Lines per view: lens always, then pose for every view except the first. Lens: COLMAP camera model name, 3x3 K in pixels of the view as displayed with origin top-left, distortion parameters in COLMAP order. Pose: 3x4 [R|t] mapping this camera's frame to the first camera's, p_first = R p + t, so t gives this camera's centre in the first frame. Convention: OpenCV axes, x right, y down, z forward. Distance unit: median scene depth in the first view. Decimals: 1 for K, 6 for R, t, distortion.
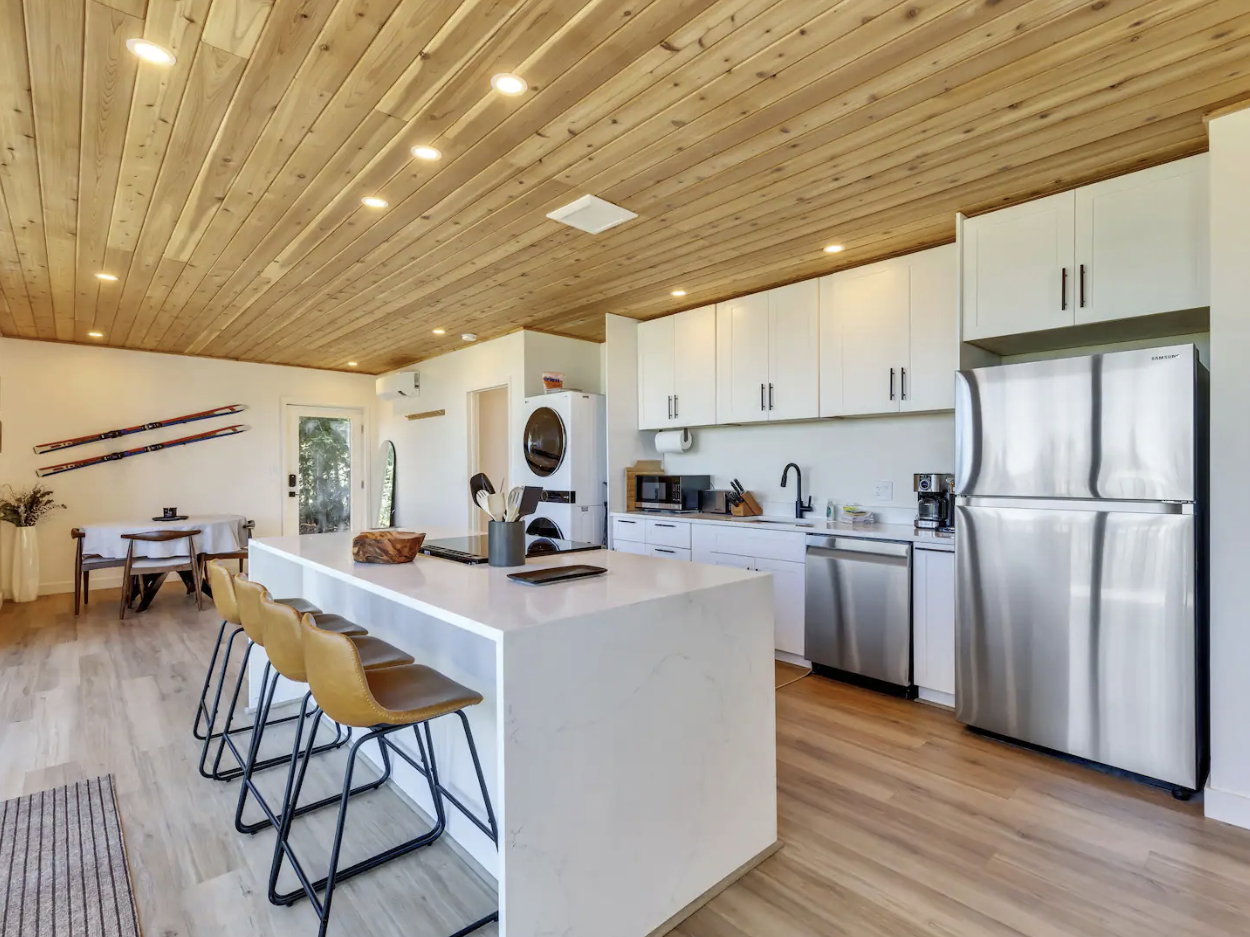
lens RADIAL K [[610.8, 0, 635.4], [0, 610.8, 469.6], [0, 0, 1]] dist [0.008182, -0.002549]
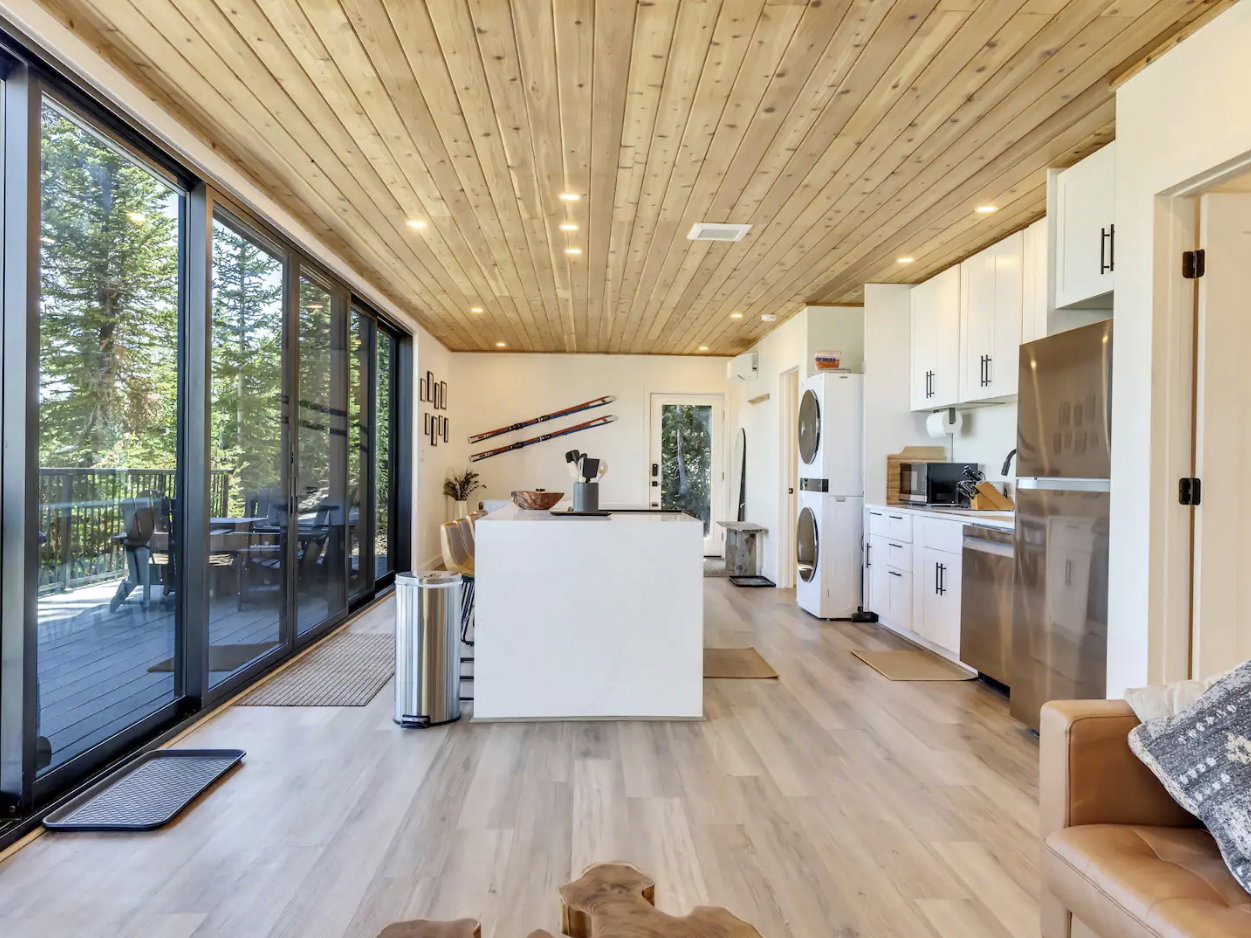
lens RADIAL K [[945.0, 0, 630.2], [0, 945.0, 470.4], [0, 0, 1]] dist [0.001586, -0.001600]
pose [[0.763437, 0.012884, -0.645754, 0.579672], [-0.013776, 0.999898, 0.003663, 0.019654], [0.645736, 0.006100, 0.763536, -0.285391]]
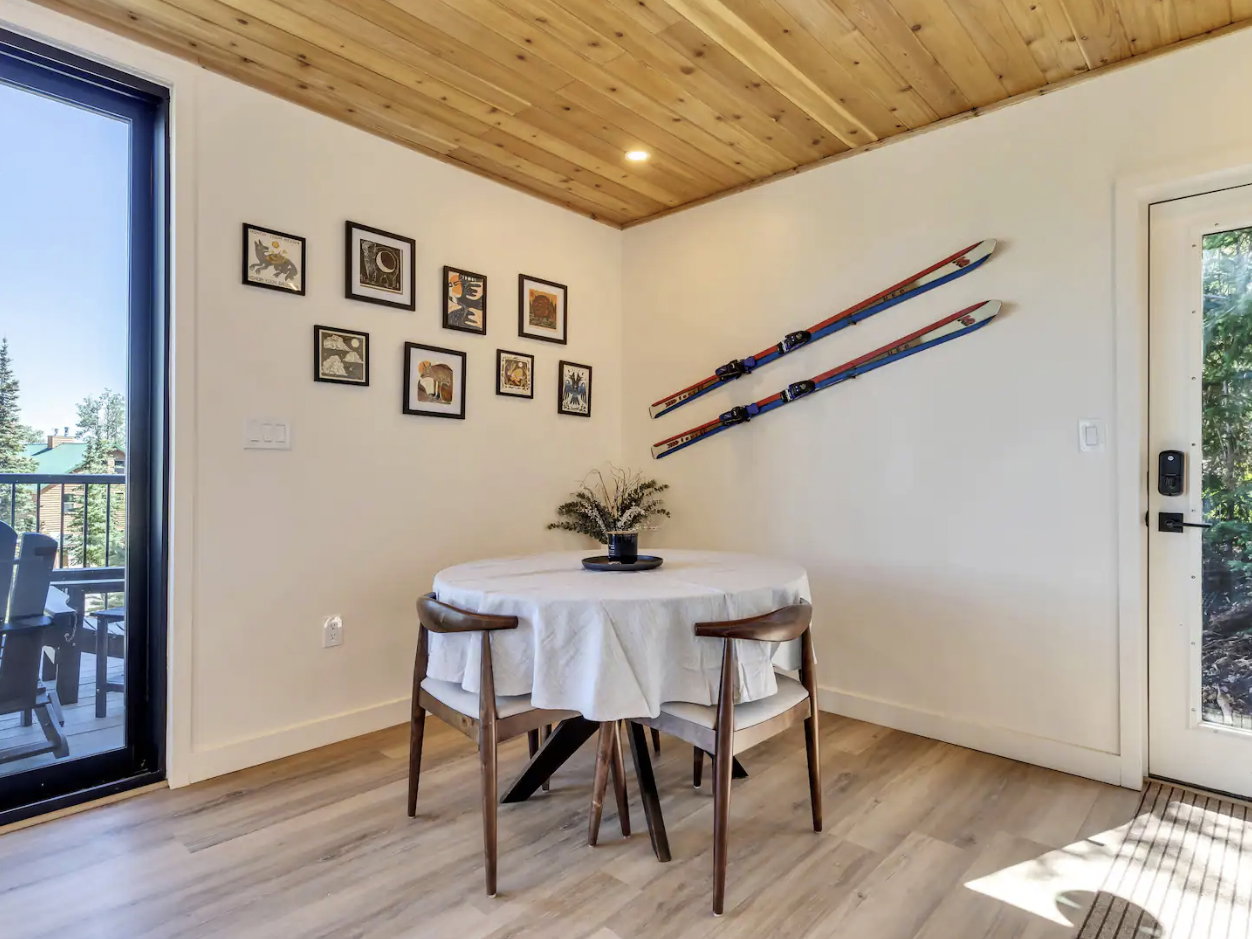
lens RADIAL K [[699.7, 0, 626.7], [0, 699.7, 471.4], [0, 0, 1]] dist [0.006566, 0.000455]
pose [[0.066159, -0.004839, -0.997797, -0.376656], [-0.007448, 0.999958, -0.005343, 0.030377], [0.997781, 0.007785, 0.066121, 1.065106]]
